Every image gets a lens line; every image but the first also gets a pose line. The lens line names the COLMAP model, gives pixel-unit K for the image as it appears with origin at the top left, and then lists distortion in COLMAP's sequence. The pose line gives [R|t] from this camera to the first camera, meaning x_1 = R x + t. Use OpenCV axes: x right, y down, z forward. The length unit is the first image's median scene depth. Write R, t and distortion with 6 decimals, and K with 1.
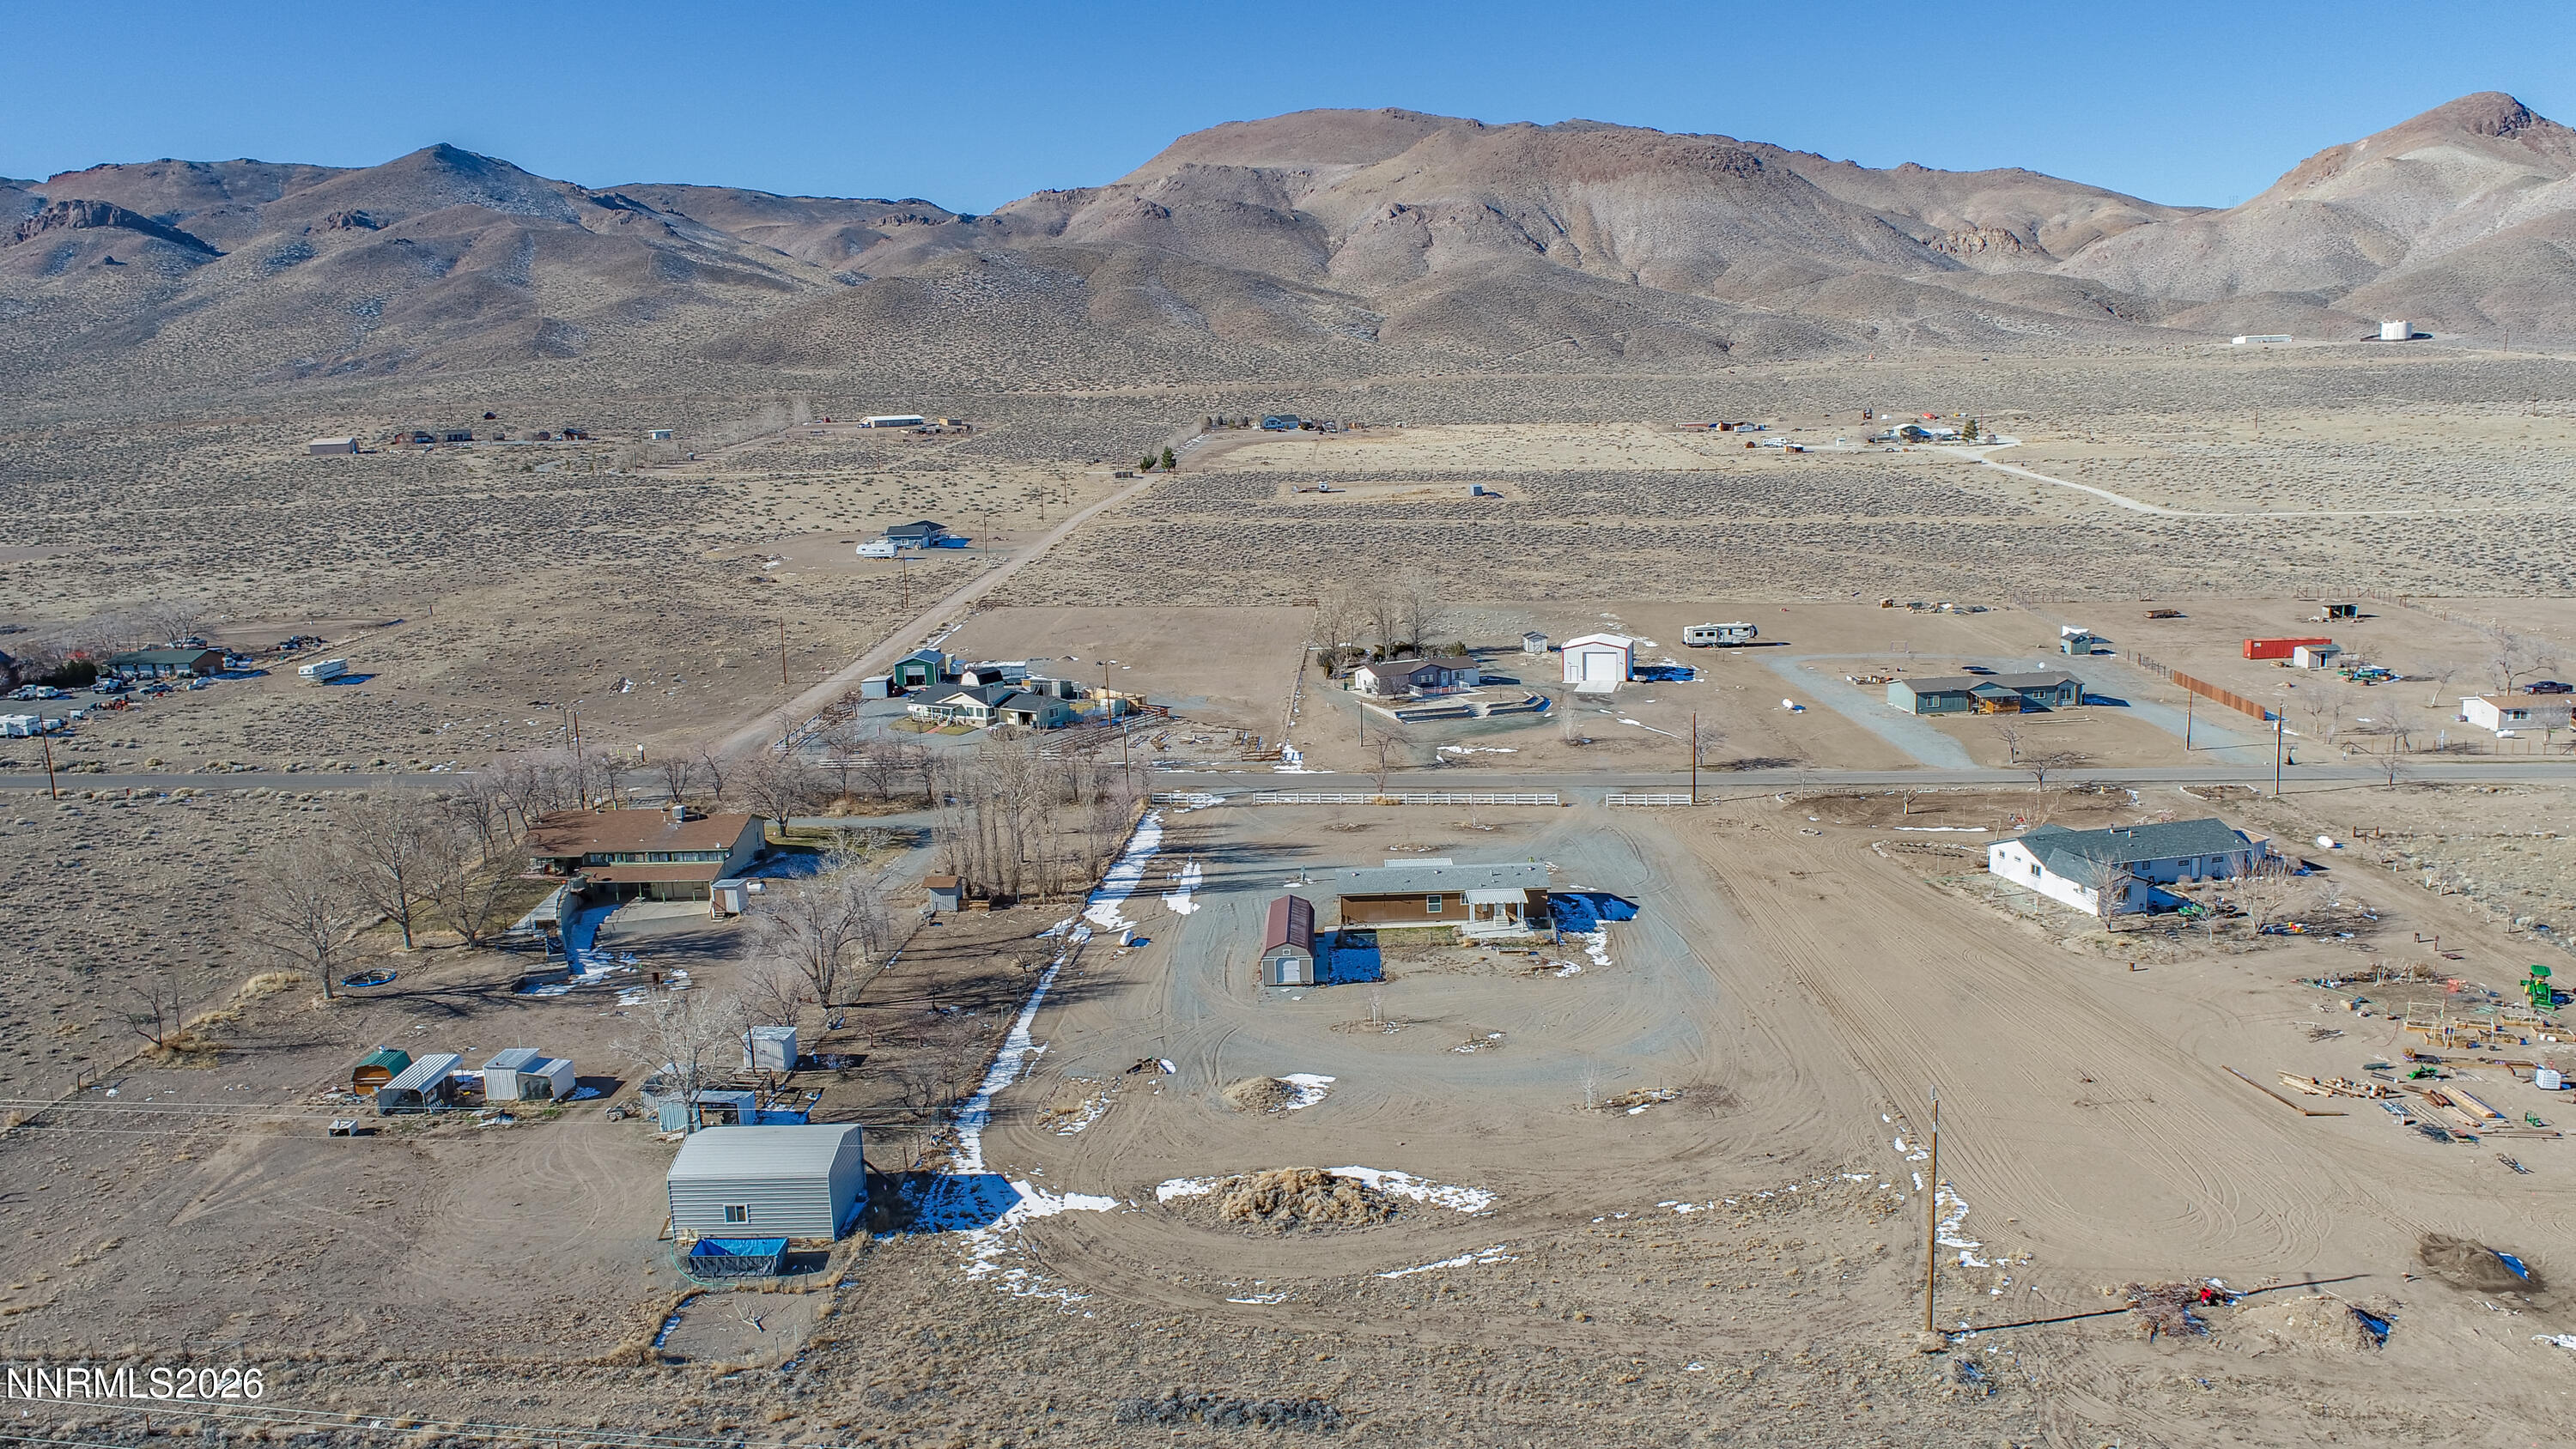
lens RADIAL K [[1852.9, 0, 1300.6], [0, 1852.9, 732.4], [0, 0, 1]] dist [-0.014863, 0.007099]
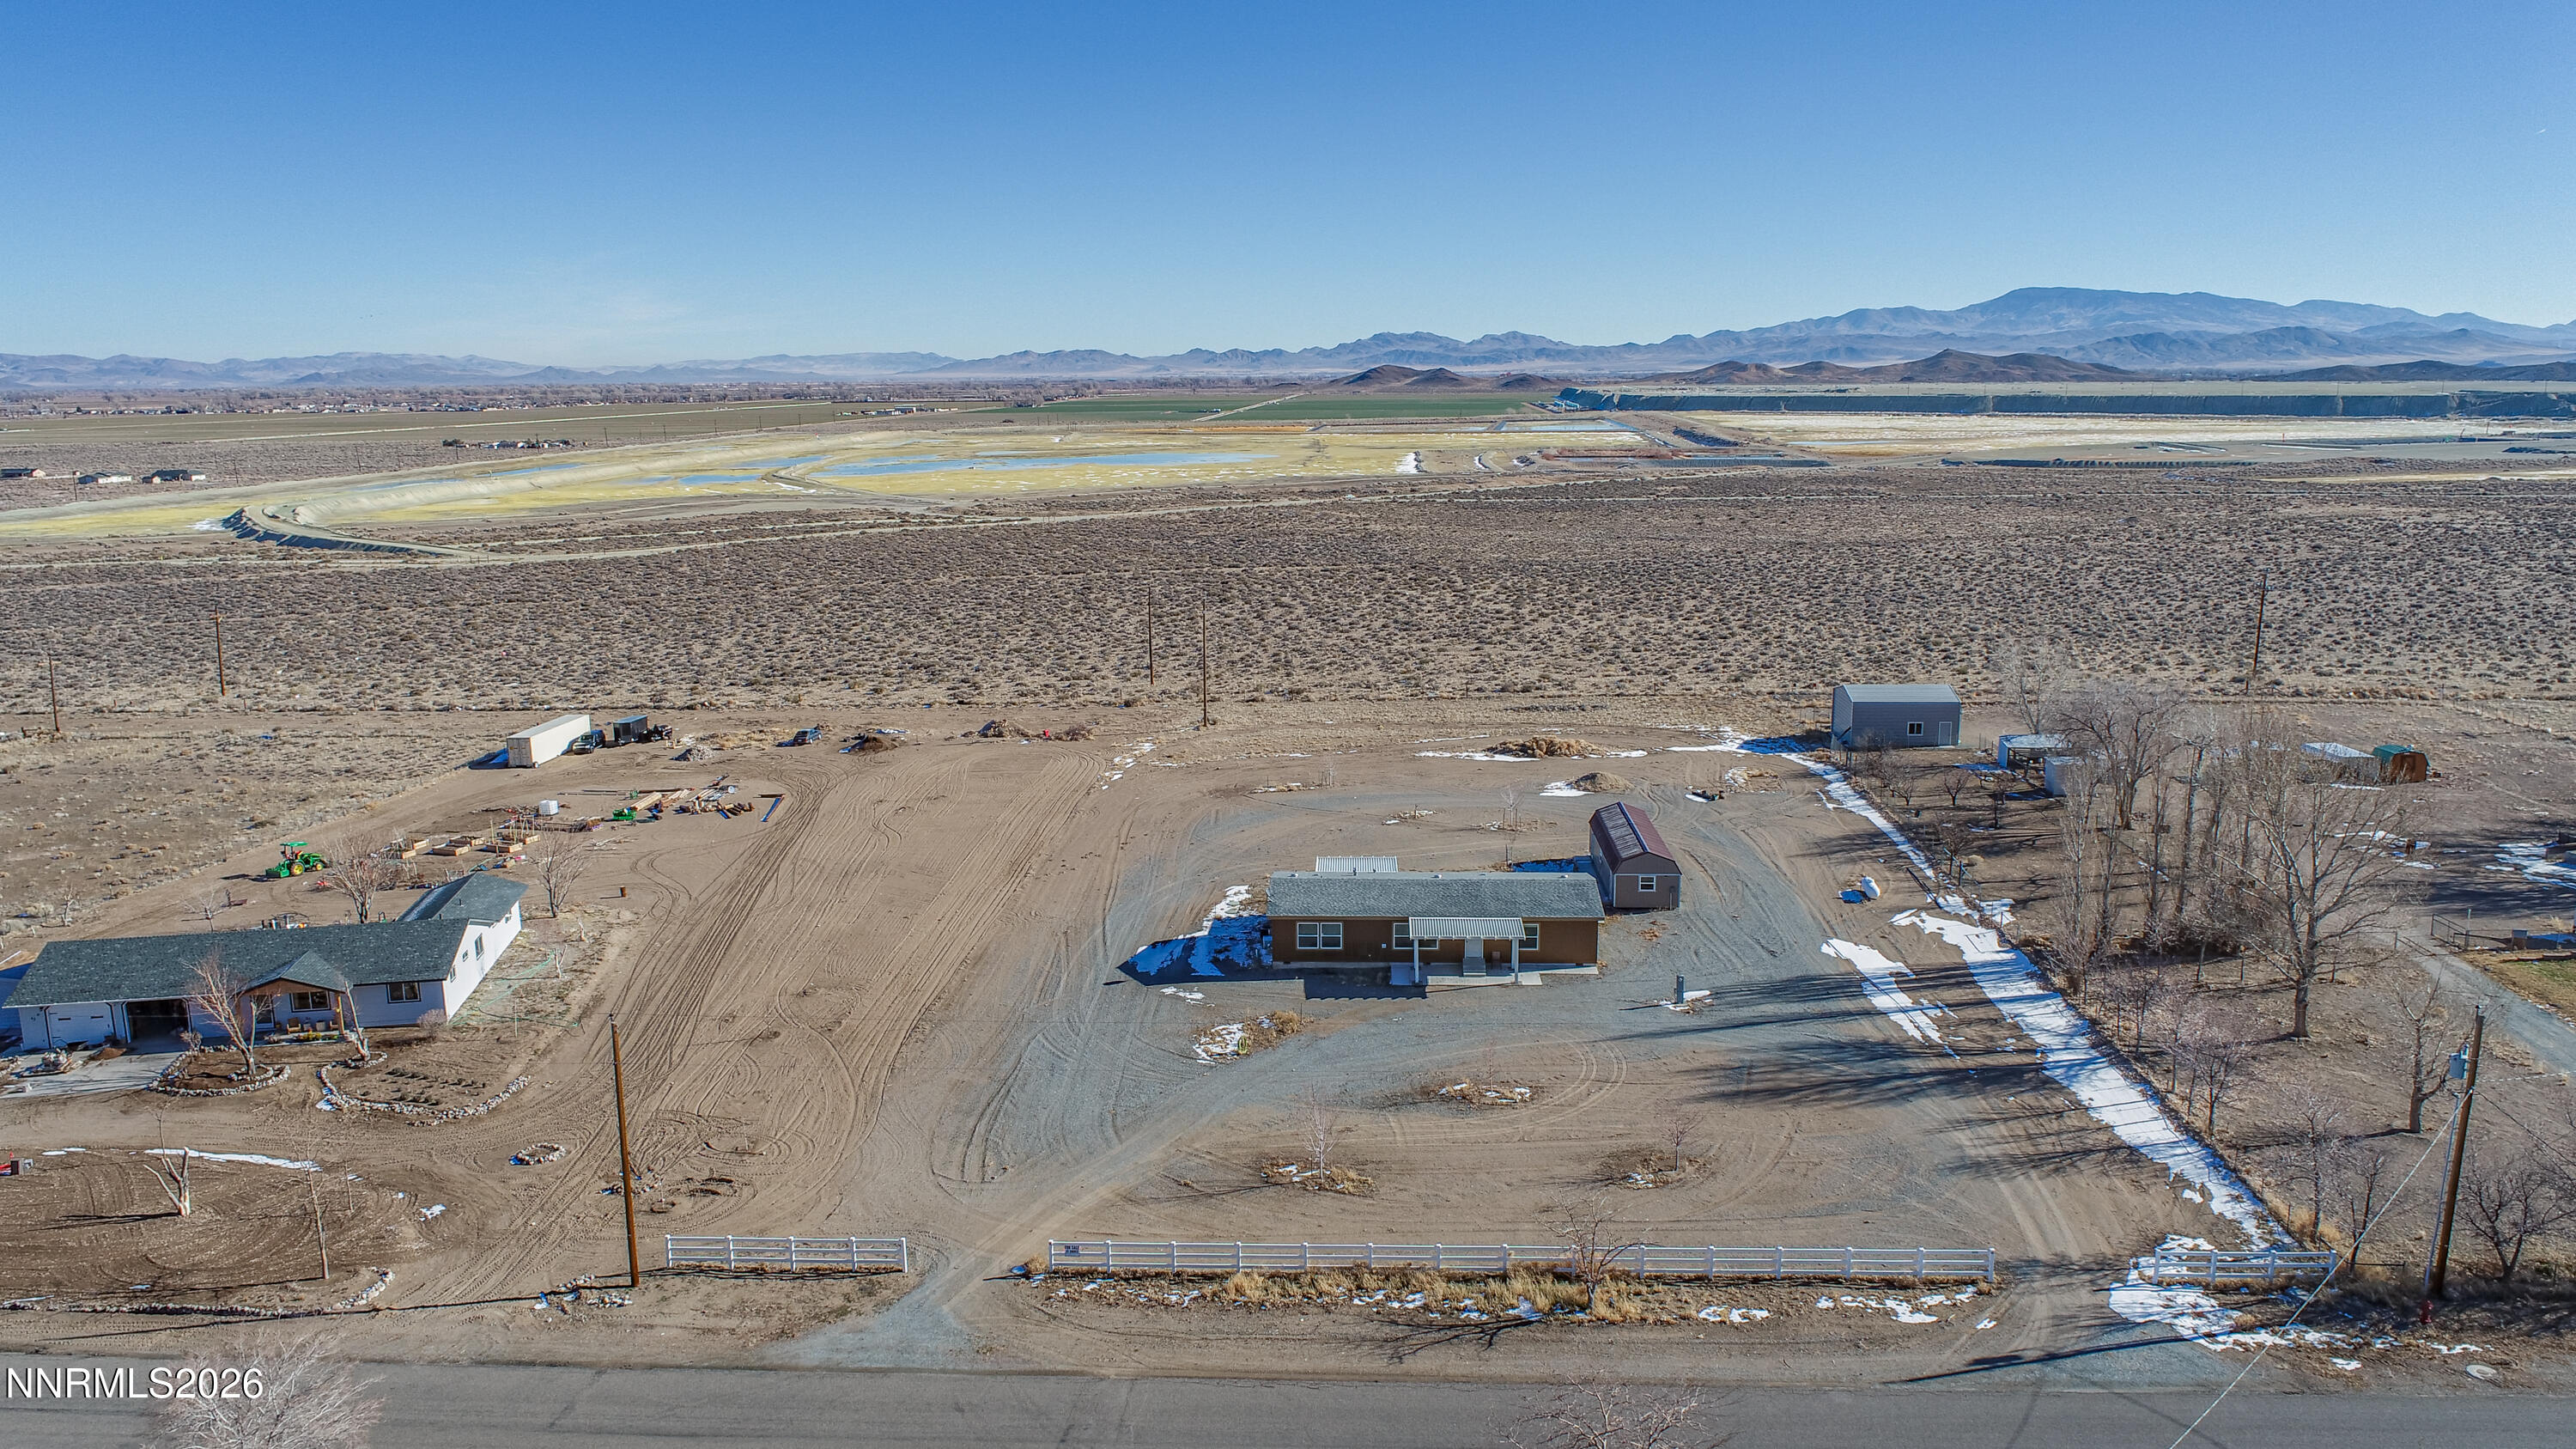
lens RADIAL K [[1764.4, 0, 1281.2], [0, 1764.4, 710.6], [0, 0, 1]] dist [-0.009328, 0.001518]
pose [[-0.998131, 0.036144, 0.049282, 0.025073], [0.051627, 0.930196, 0.363415, -0.054177], [-0.032707, 0.365280, -0.930323, 0.406350]]
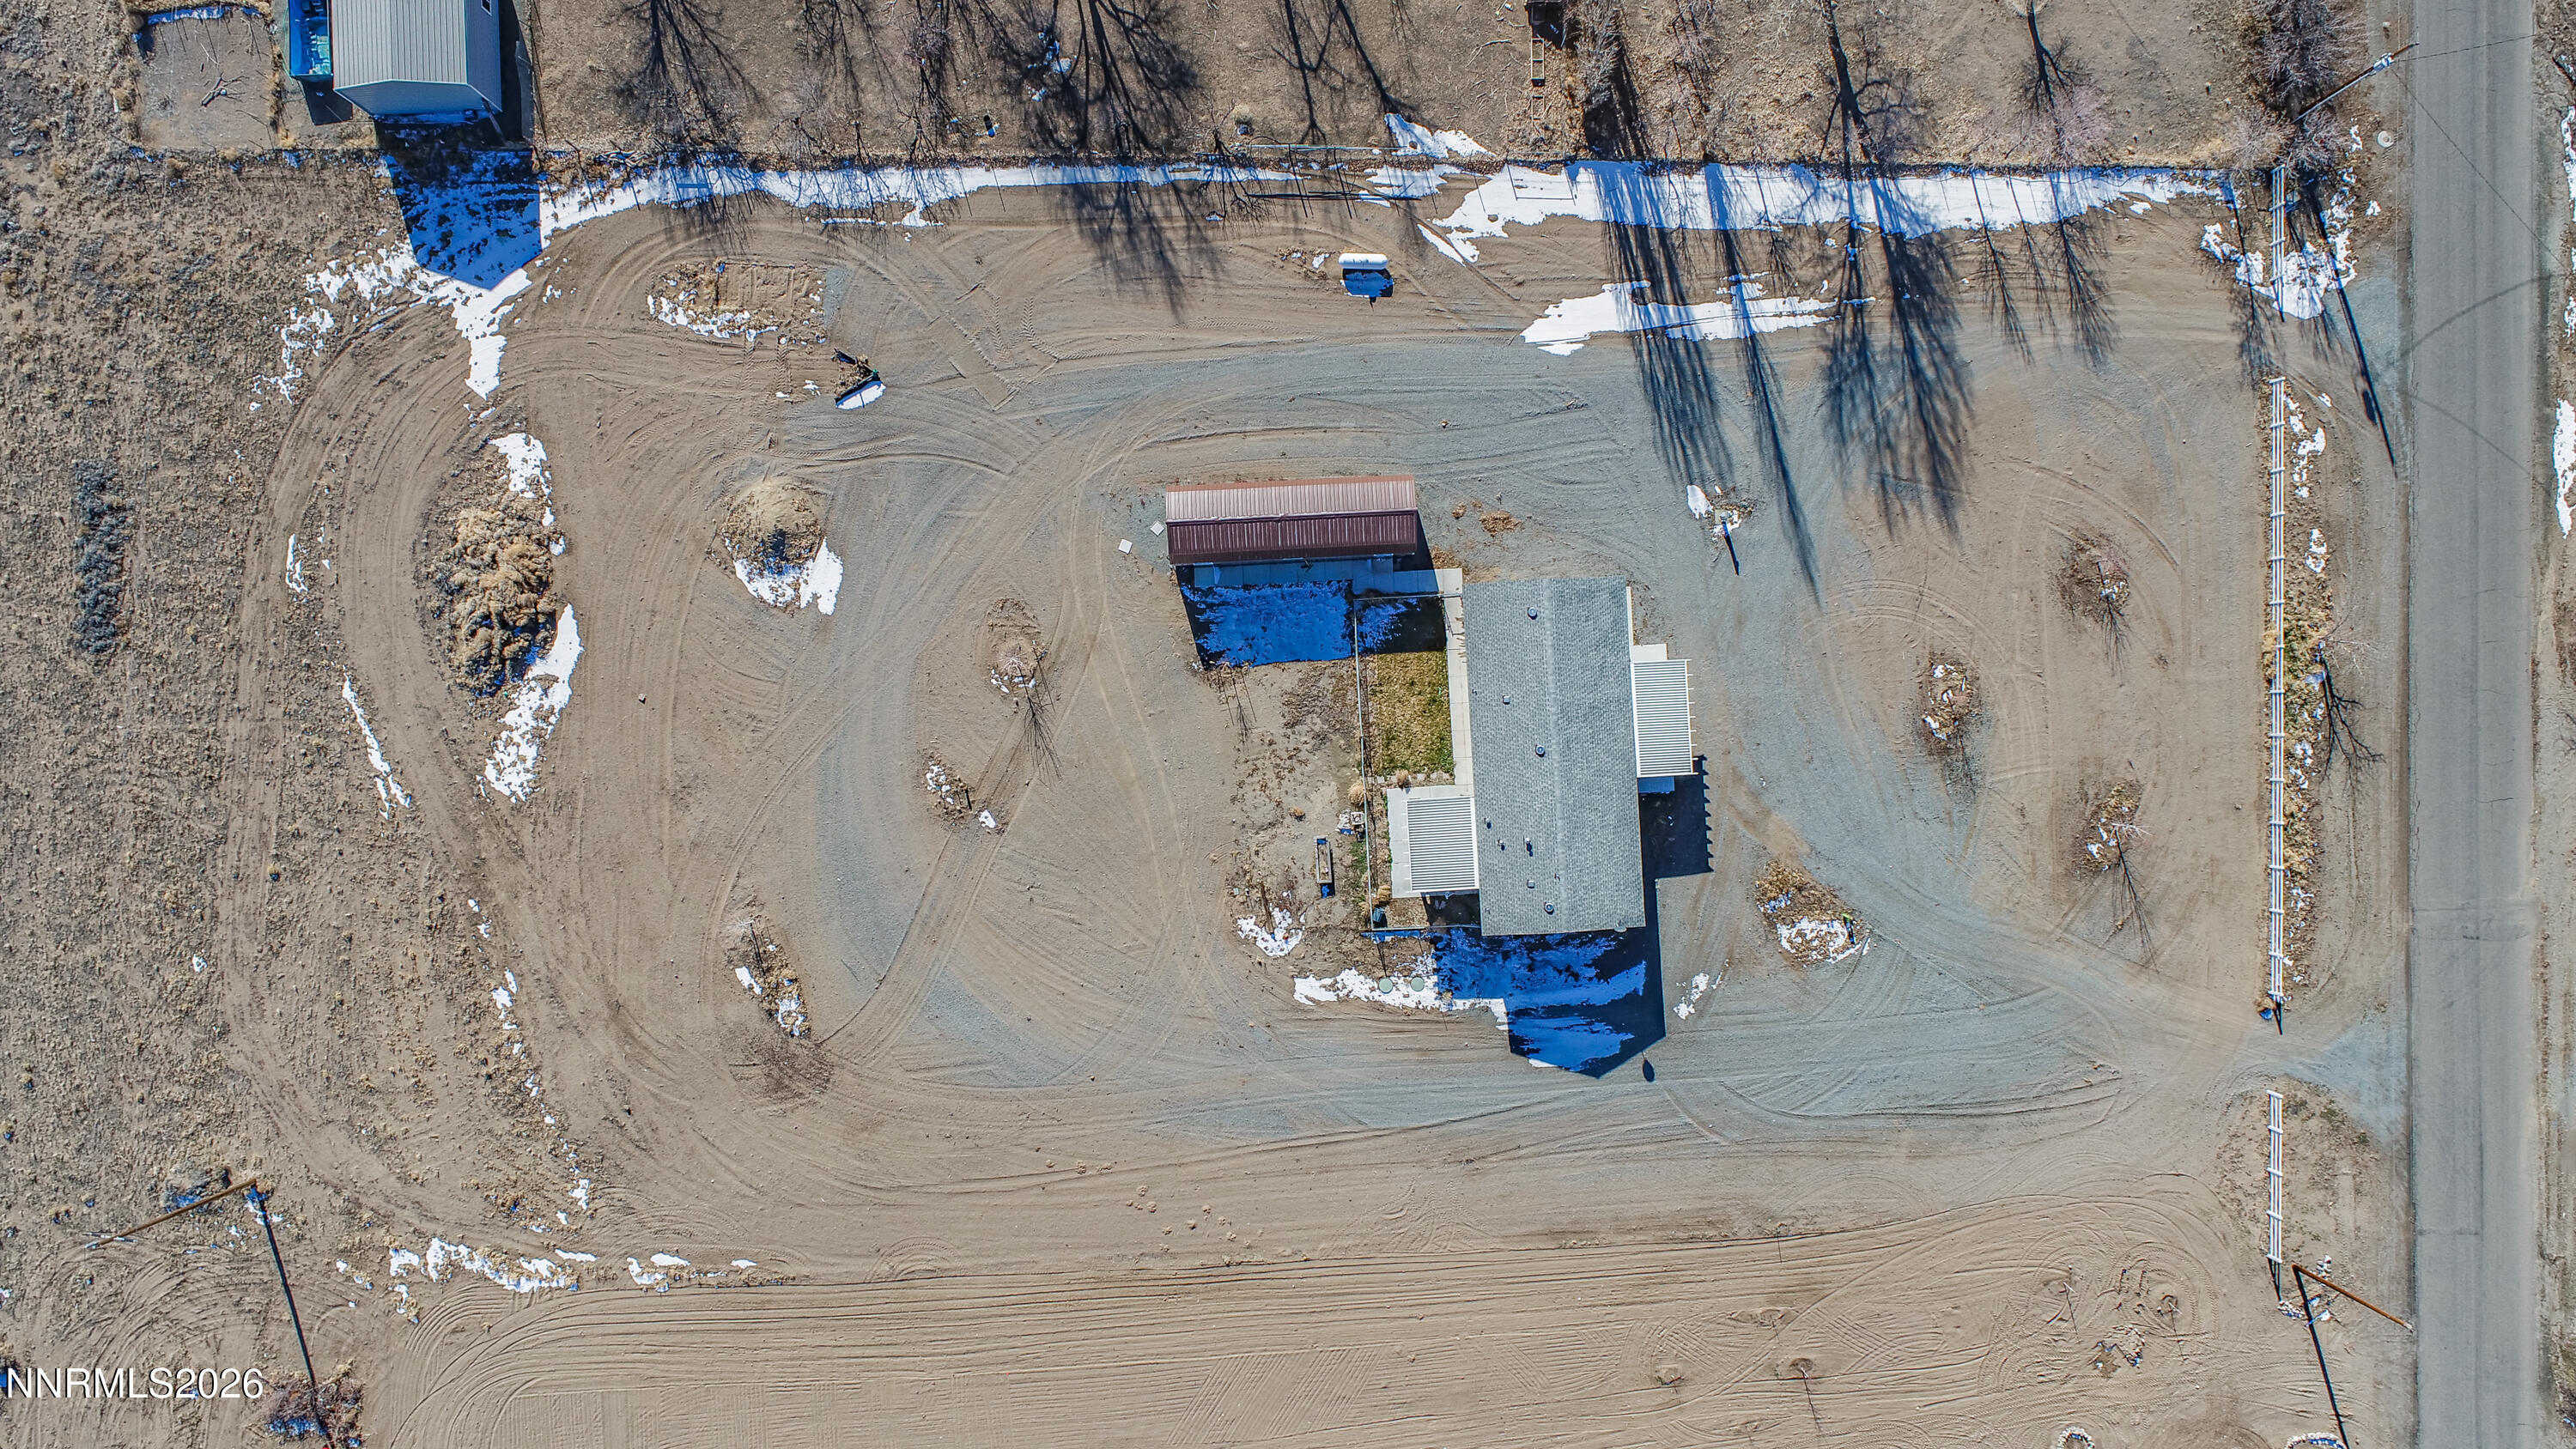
lens RADIAL K [[1763.9, 0, 1265.3], [0, 1763.9, 814.5], [0, 0, 1]] dist [-0.009328, 0.001518]
pose [[0.063229, 0.997354, 0.035870, 0.018166], [-0.188867, -0.023334, 0.981725, -0.120937], [0.979965, -0.068848, 0.186892, 0.210086]]
